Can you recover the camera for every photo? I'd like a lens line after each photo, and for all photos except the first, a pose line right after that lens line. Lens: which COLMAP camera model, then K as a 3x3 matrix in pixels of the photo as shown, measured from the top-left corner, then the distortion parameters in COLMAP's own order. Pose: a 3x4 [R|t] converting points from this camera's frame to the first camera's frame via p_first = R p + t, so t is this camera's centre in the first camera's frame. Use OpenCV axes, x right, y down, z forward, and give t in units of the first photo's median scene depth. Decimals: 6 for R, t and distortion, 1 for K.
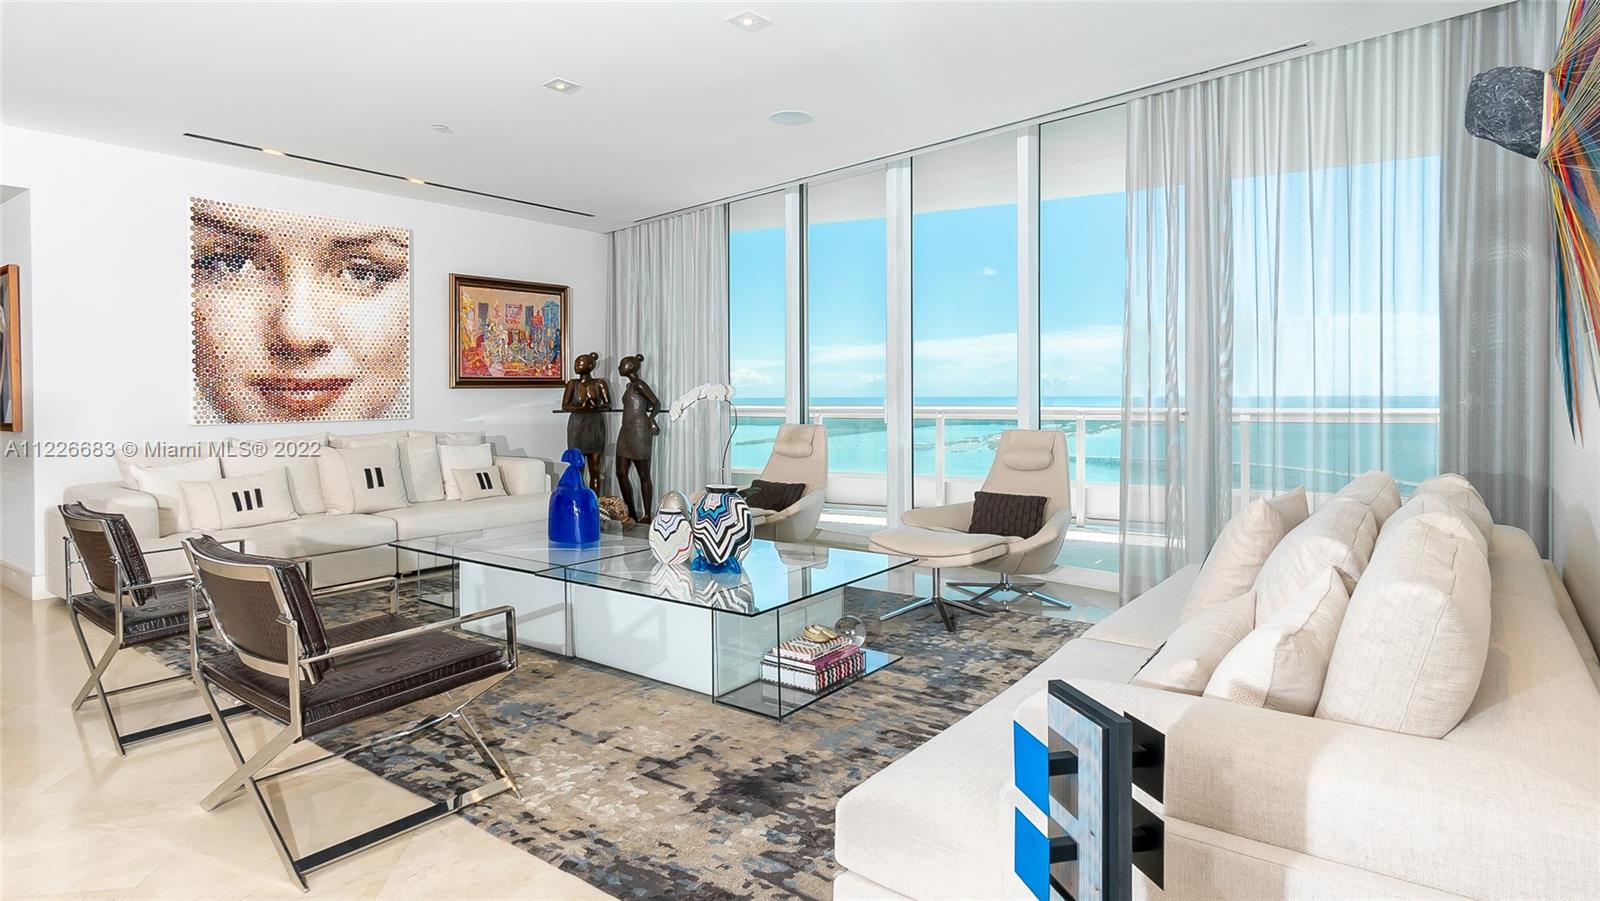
lens RADIAL K [[874.3, 0, 830.0], [0, 874.3, 401.3], [0, 0, 1]] dist [0.003282, 0.000224]
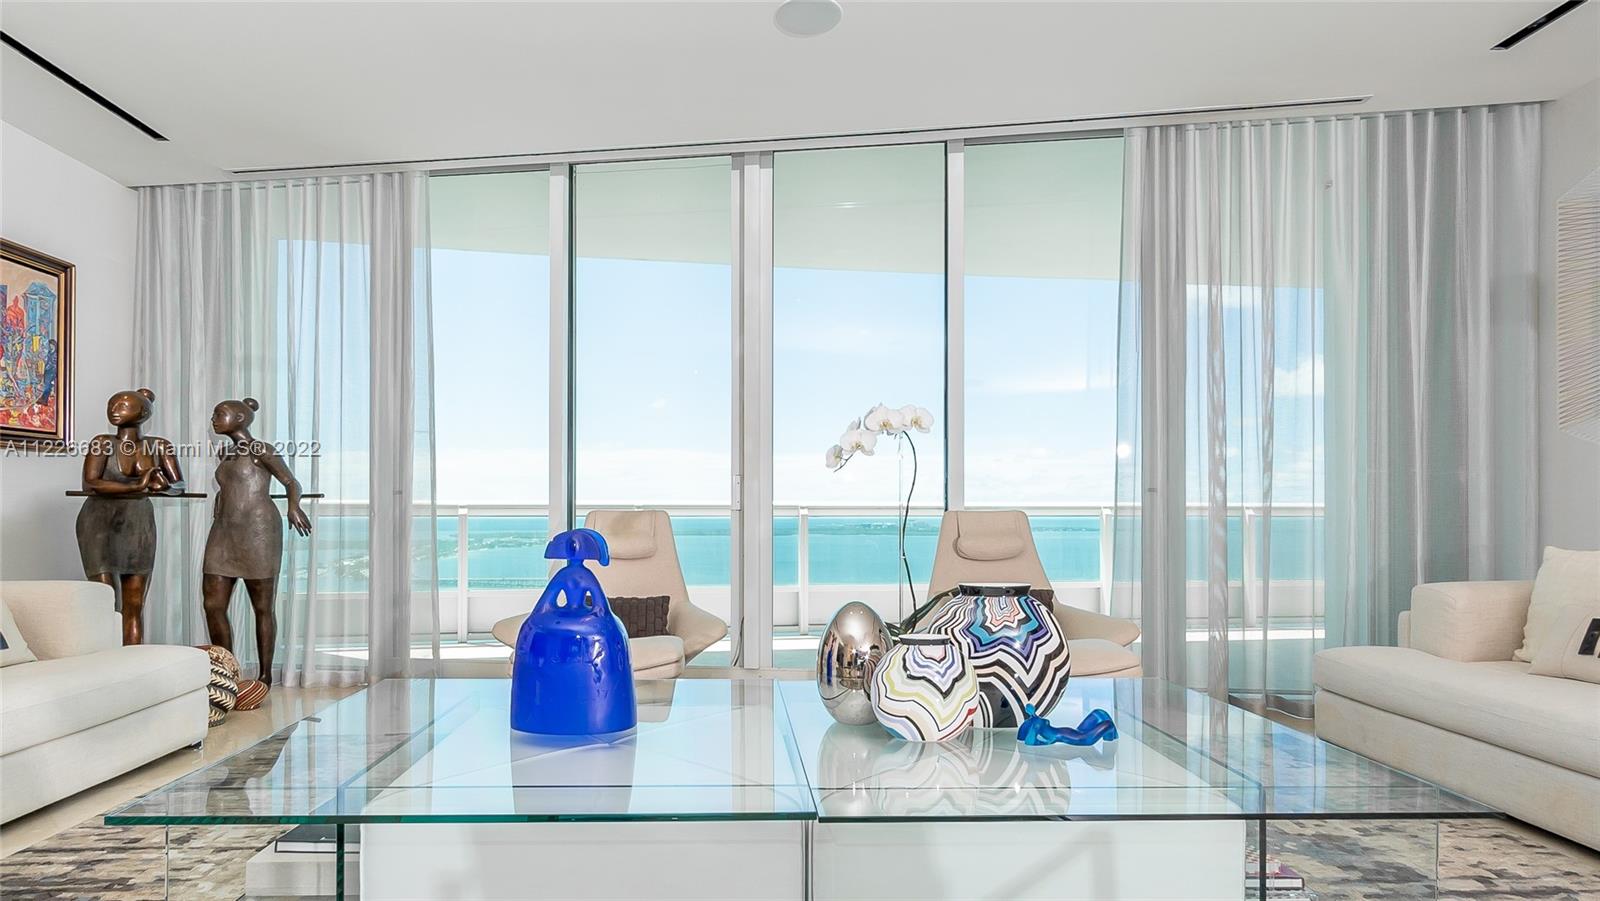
lens RADIAL K [[855.2, 0, 768.5], [0, 855.2, 510.5], [0, 0, 1]] dist [0.000398, 0.000316]
pose [[0.799678, 0.008567, 0.600368, -0.362956], [0.001915, 0.999857, -0.016819, 0.039628], [-0.600426, 0.014600, 0.799547, 0.432538]]
